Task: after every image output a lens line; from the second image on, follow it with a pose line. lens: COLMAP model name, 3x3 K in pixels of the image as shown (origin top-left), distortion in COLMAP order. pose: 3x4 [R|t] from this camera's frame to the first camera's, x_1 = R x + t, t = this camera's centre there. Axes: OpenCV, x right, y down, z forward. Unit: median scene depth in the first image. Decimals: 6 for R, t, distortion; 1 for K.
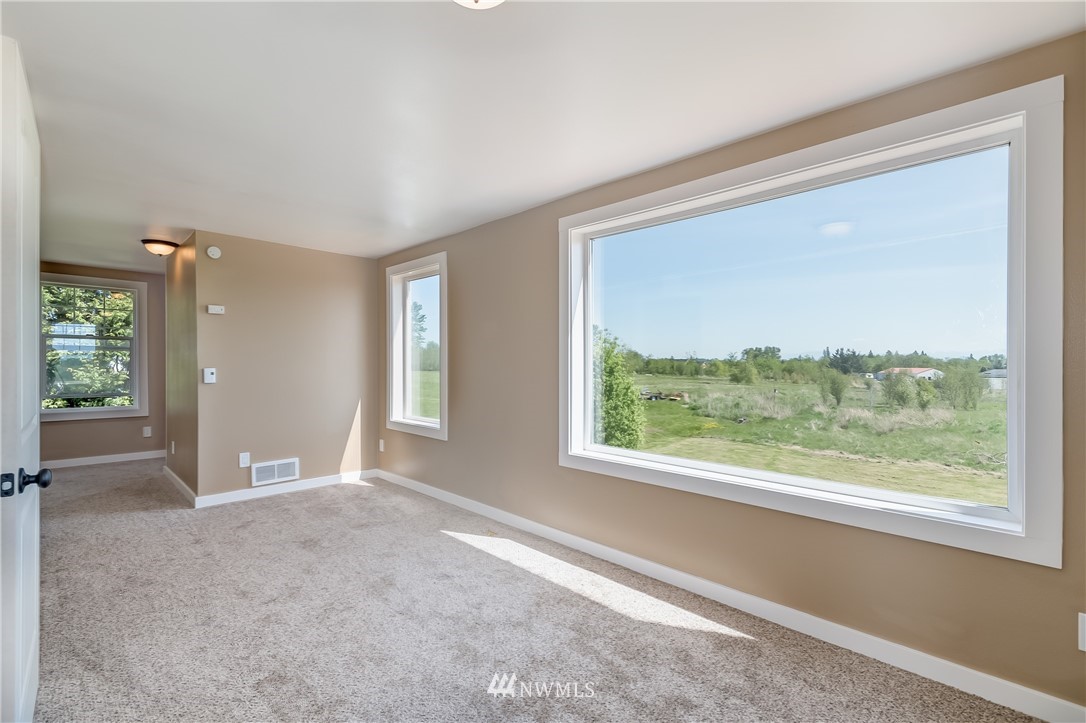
lens RADIAL K [[478.4, 0, 536.4], [0, 478.4, 361.8], [0, 0, 1]] dist [-0.004913, -0.001586]
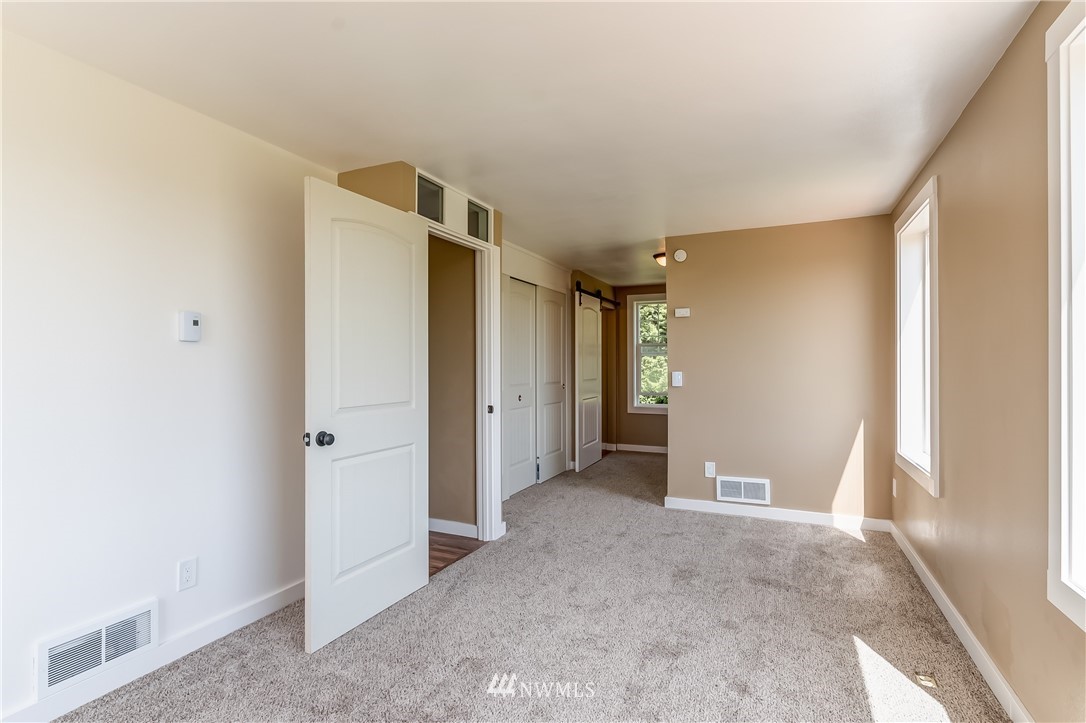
lens RADIAL K [[546.9, 0, 538.8], [0, 546.9, 363.1], [0, 0, 1]] dist [0.001583, -0.000888]
pose [[0.343698, -0.005311, -0.939065, 0.301195], [-0.000653, 0.999982, -0.005894, 0.002855], [0.939080, 0.002639, 0.343689, 0.333859]]
